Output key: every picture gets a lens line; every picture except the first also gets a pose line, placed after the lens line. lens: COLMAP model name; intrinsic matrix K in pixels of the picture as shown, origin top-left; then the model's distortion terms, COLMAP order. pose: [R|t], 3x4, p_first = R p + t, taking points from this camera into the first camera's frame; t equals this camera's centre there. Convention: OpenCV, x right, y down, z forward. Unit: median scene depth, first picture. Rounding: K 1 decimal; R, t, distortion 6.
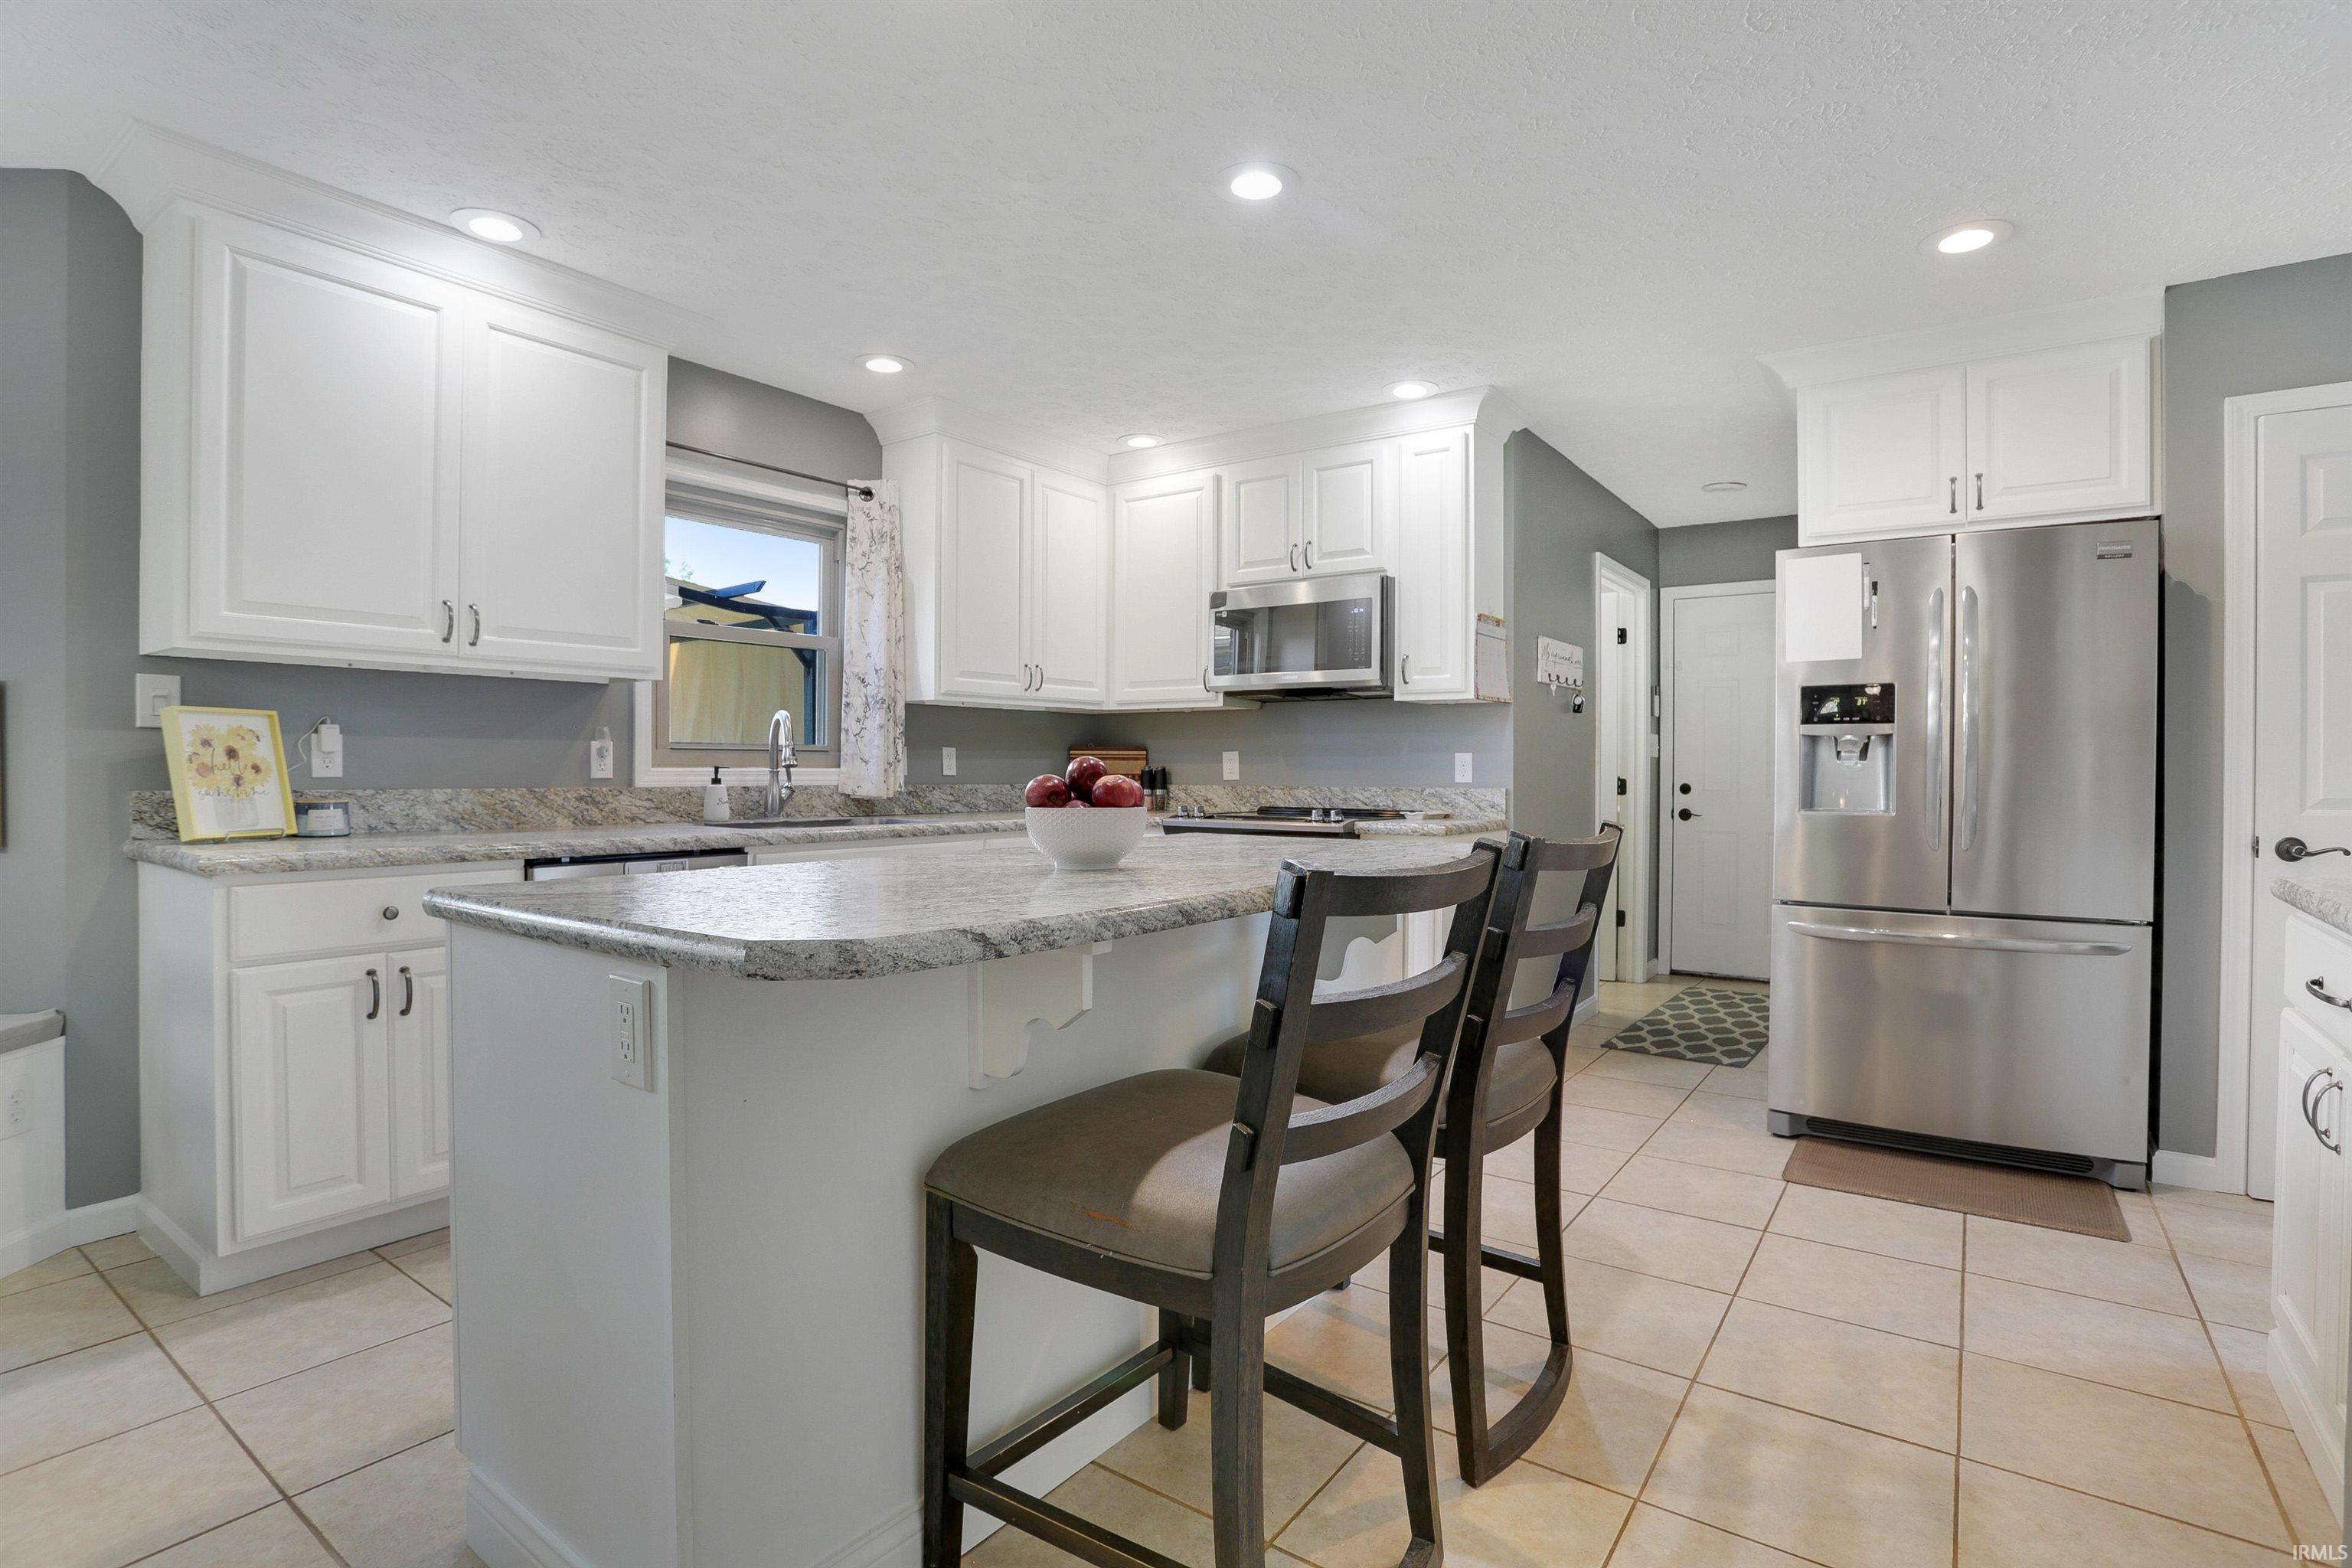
lens RADIAL K [[1141.7, 0, 1175.3], [0, 1141.7, 771.7], [0, 0, 1]] dist [-0.085295, 0.037665]
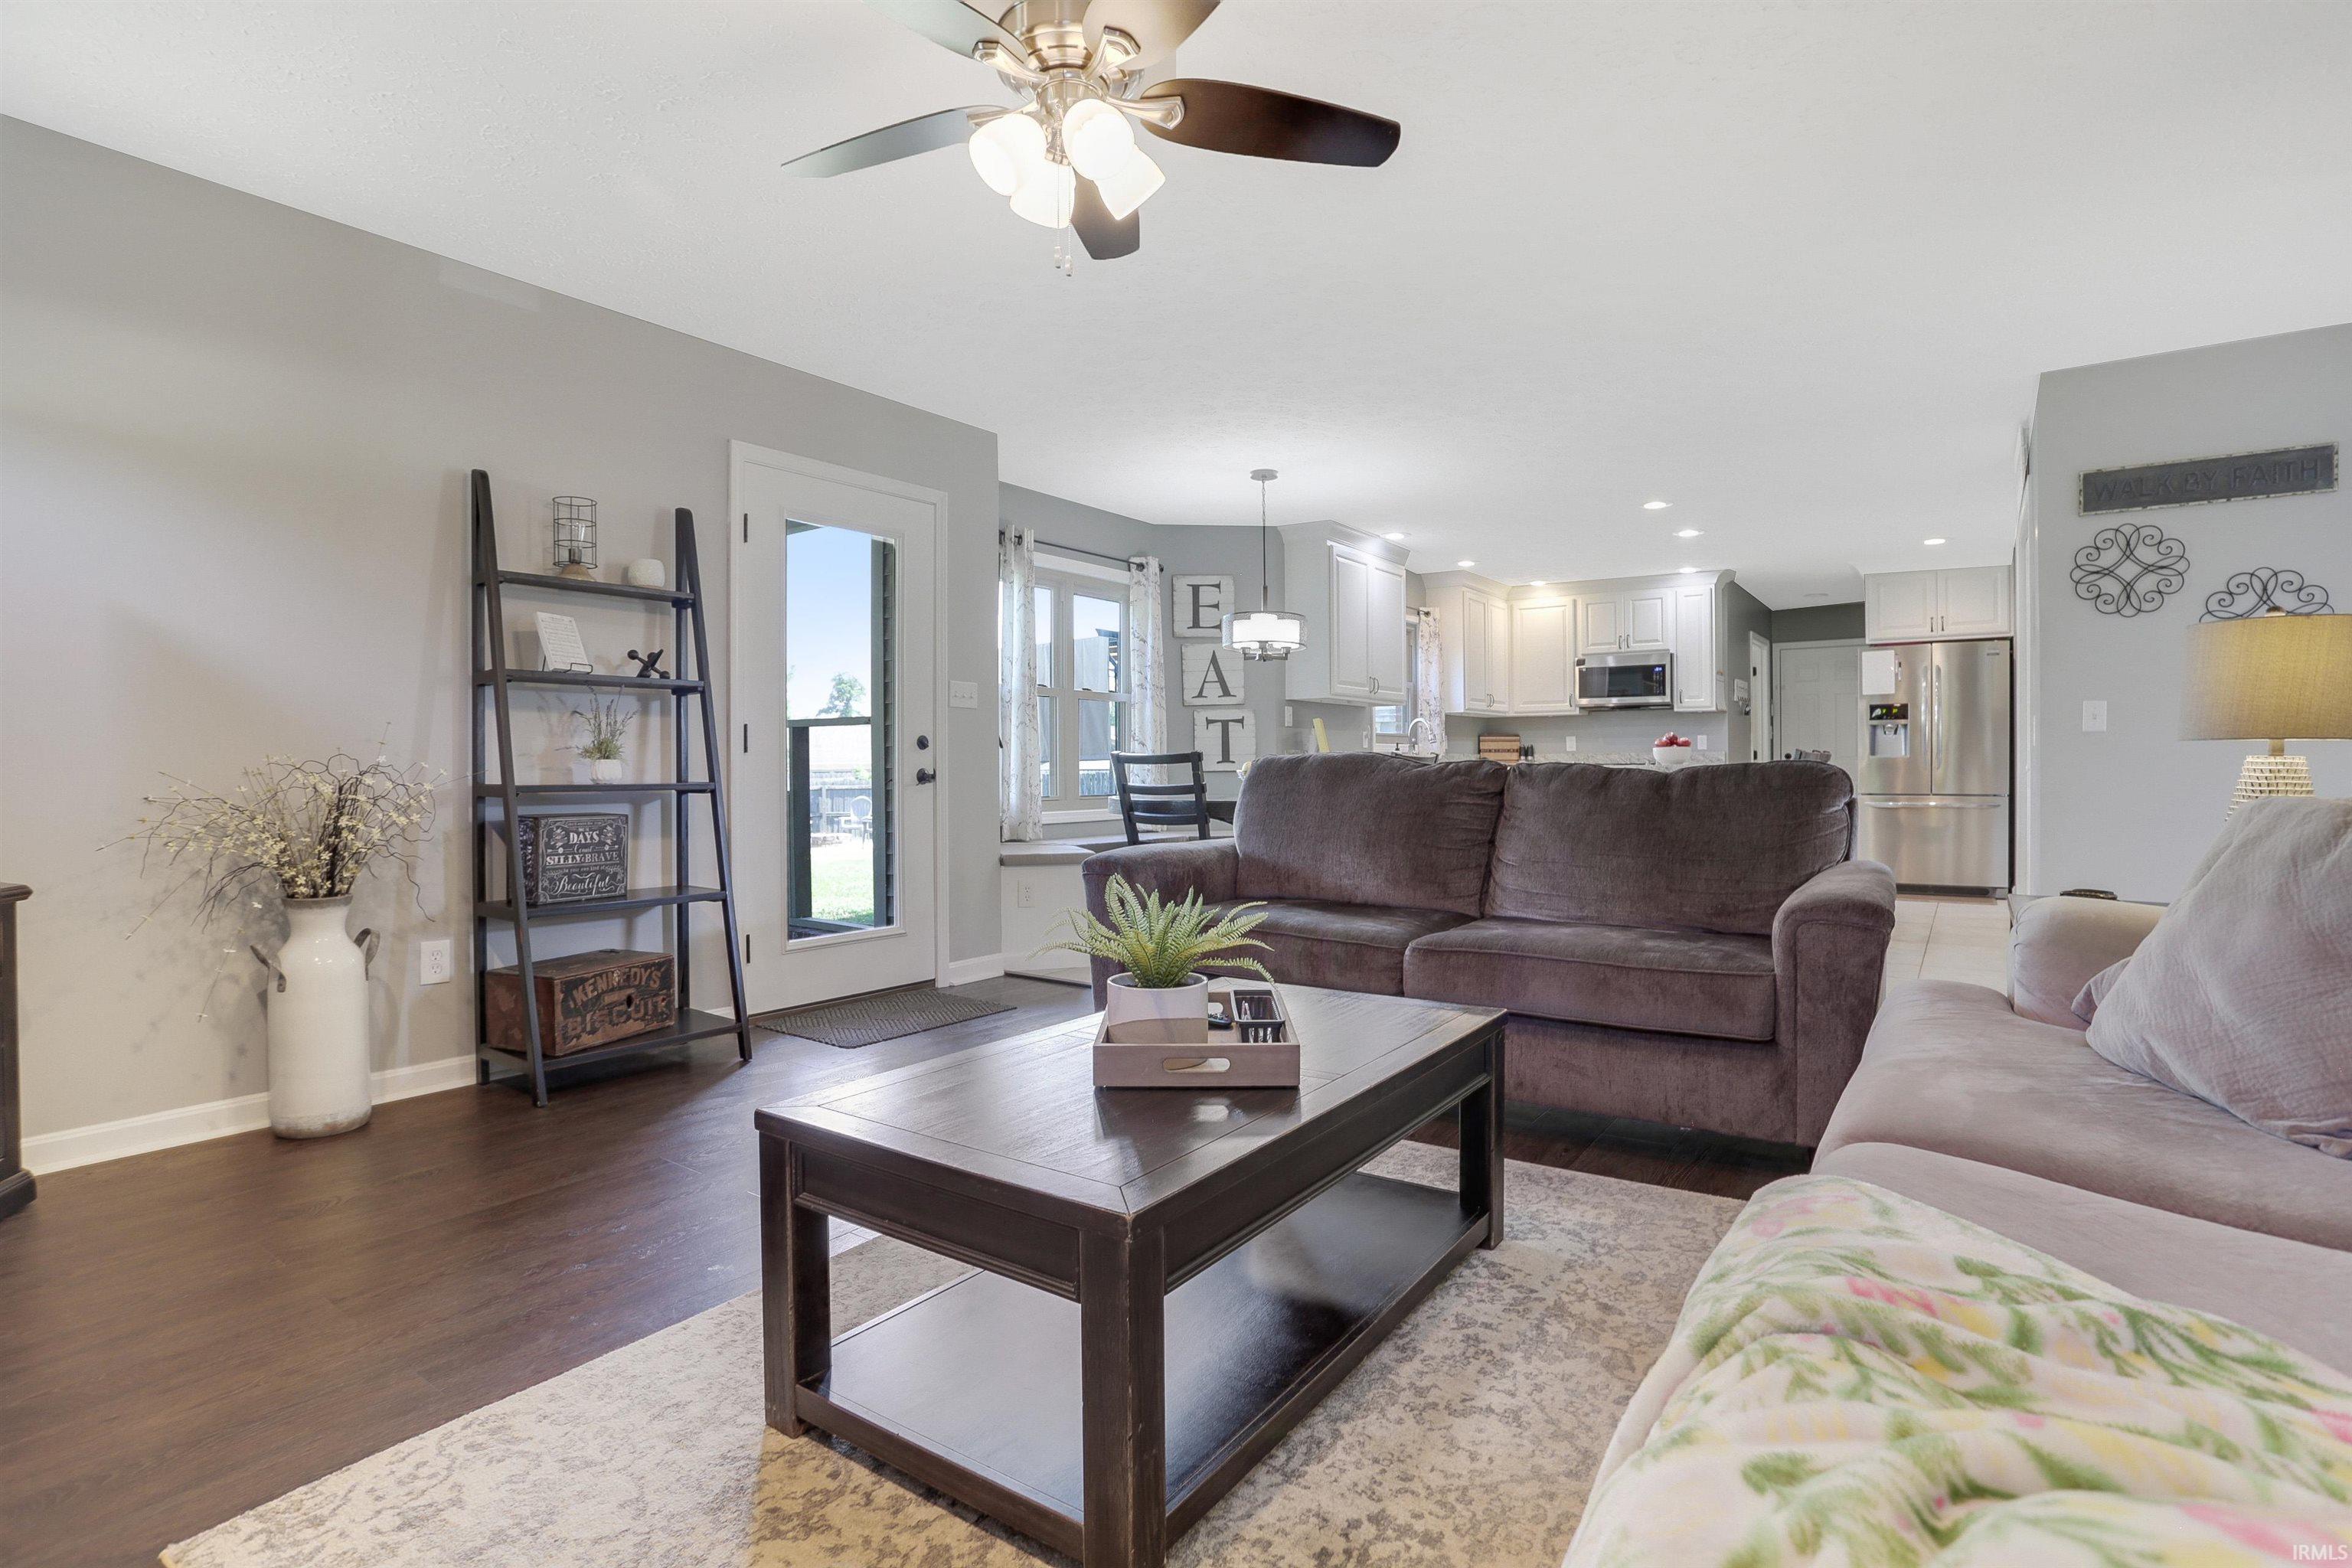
lens RADIAL K [[1141.7, 0, 1175.3], [0, 1141.7, 771.7], [0, 0, 1]] dist [-0.085295, 0.037665]
pose [[0.999947, -0.010199, -0.001630, -0.845335], [0.010199, 0.999948, -0.000091, 0.048212], [0.001631, 0.000074, 0.999999, -1.267674]]
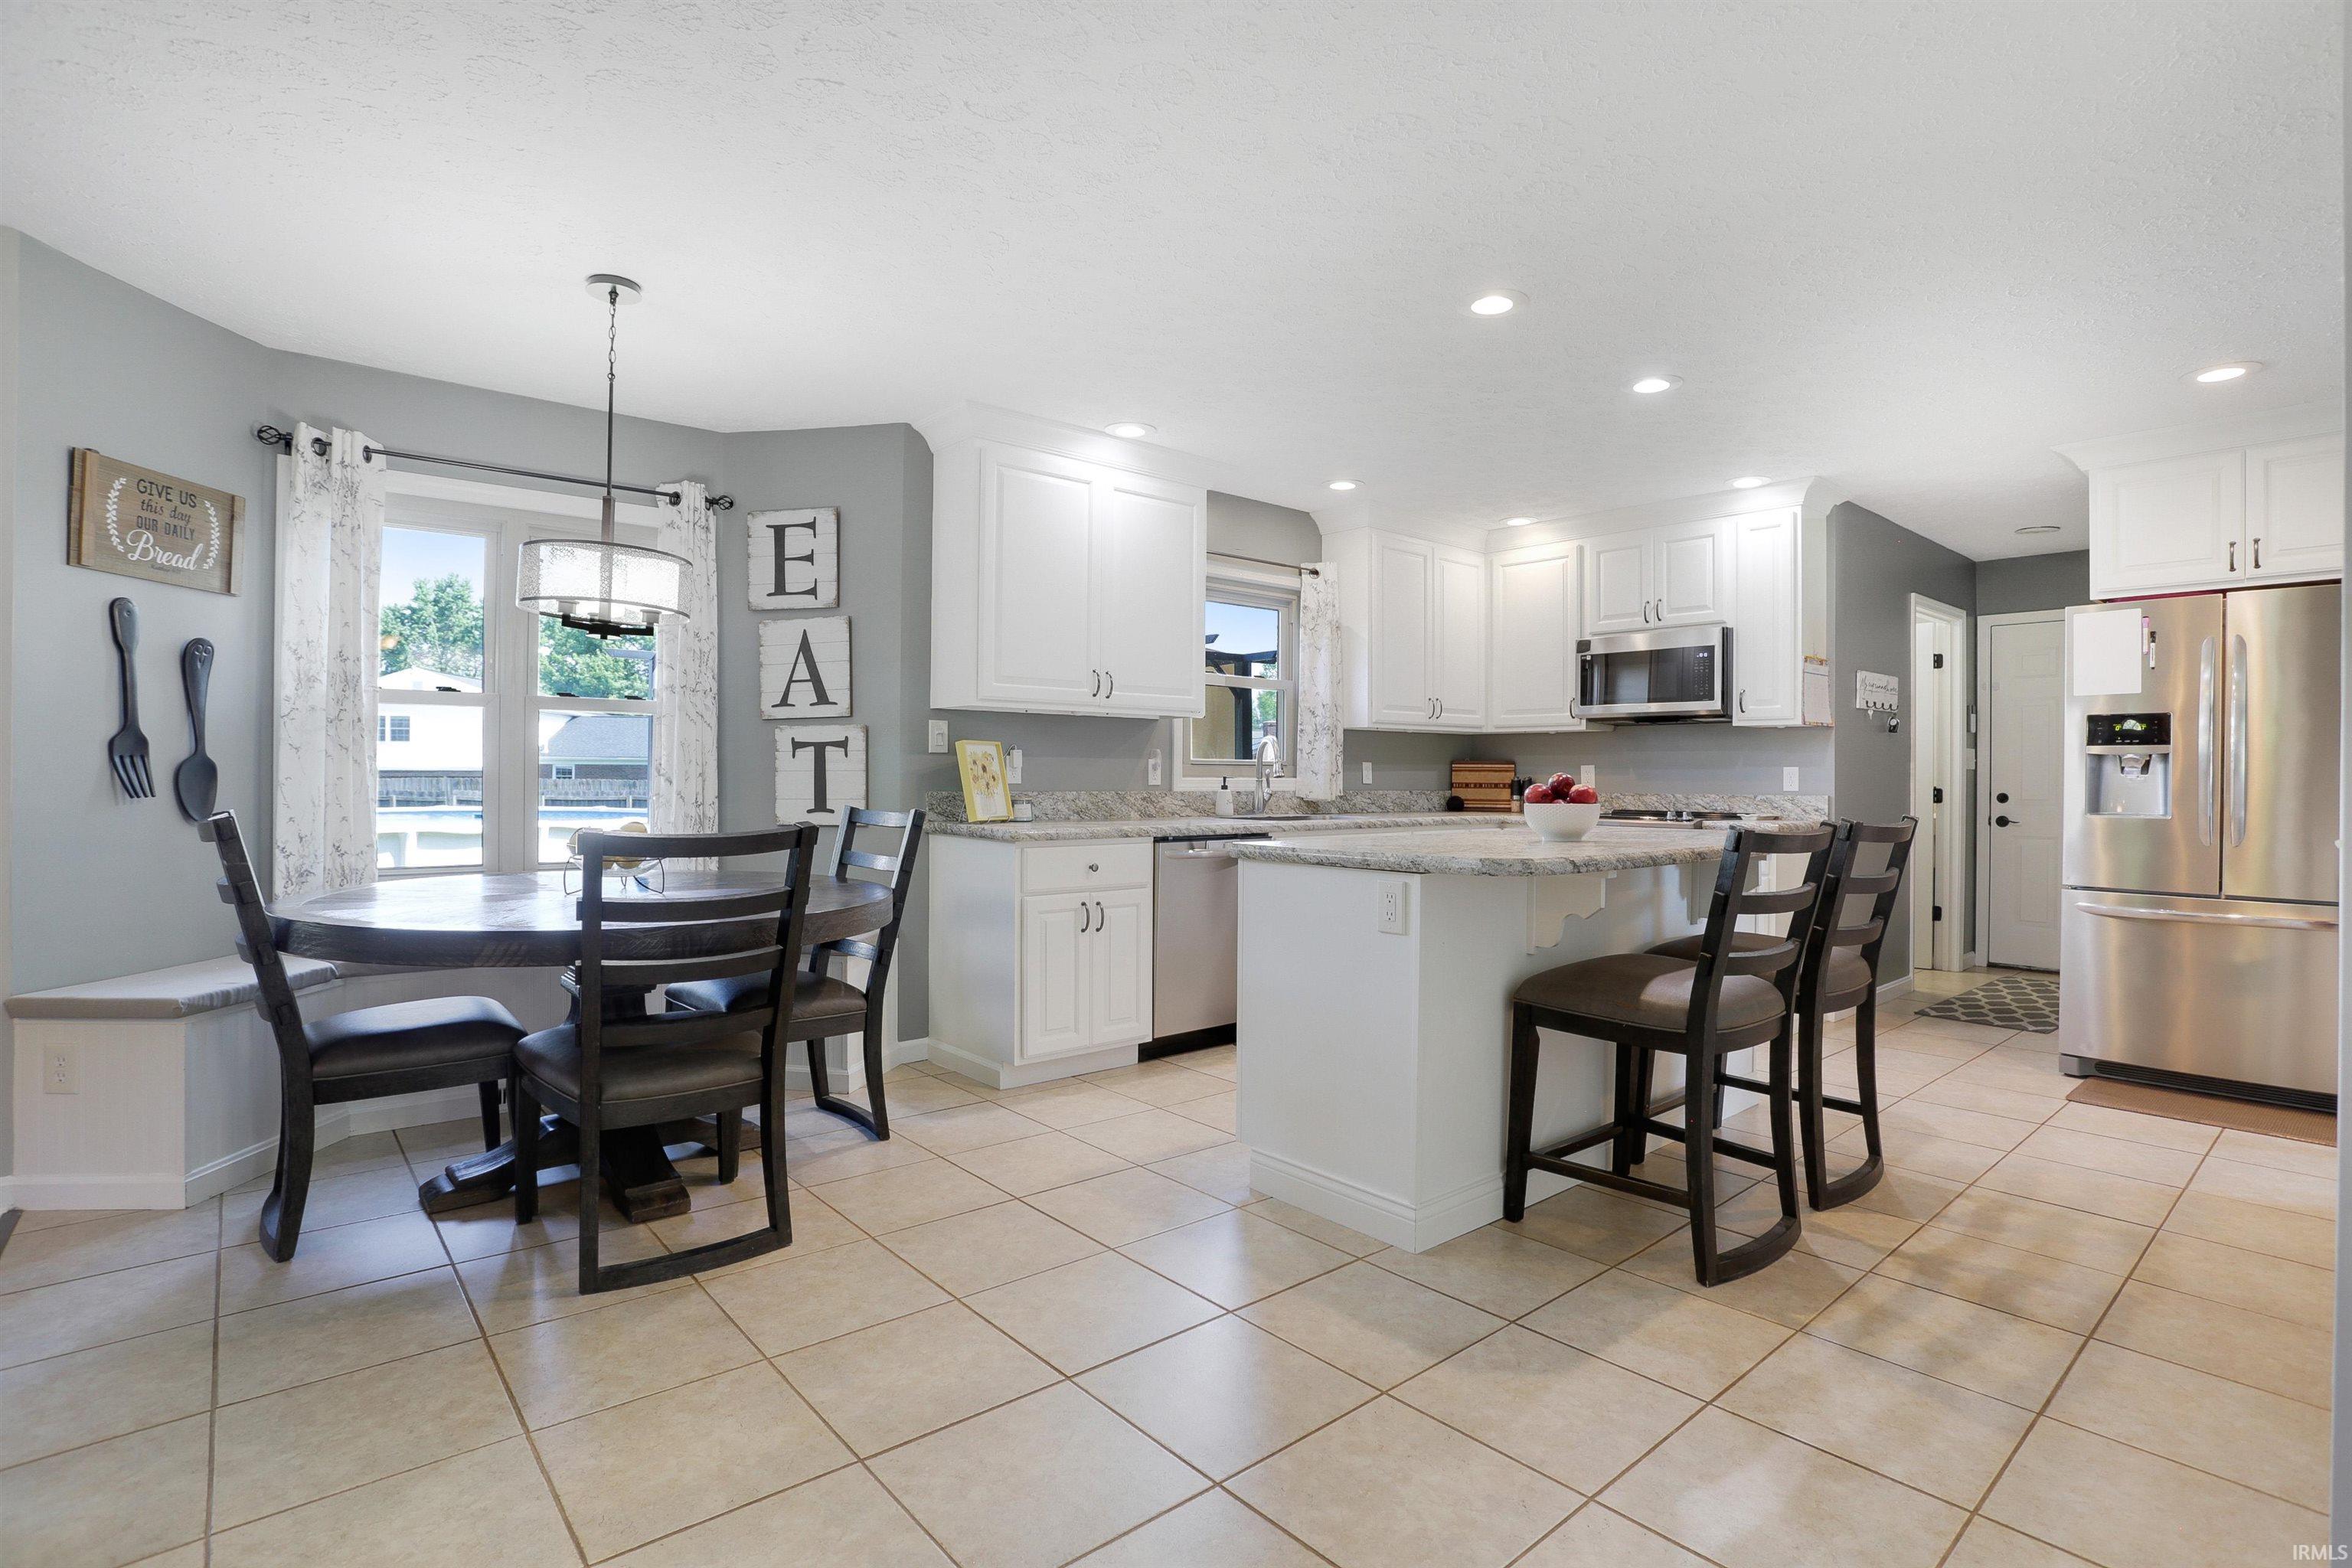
lens RADIAL K [[1141.7, 0, 1175.3], [0, 1141.7, 771.7], [0, 0, 1]] dist [-0.085295, 0.037665]
pose [[0.971633, 0.001308, -0.236490, -0.130270], [-0.003003, 0.999972, -0.006807, -0.001225], [0.236475, 0.007324, 0.971610, -0.398461]]
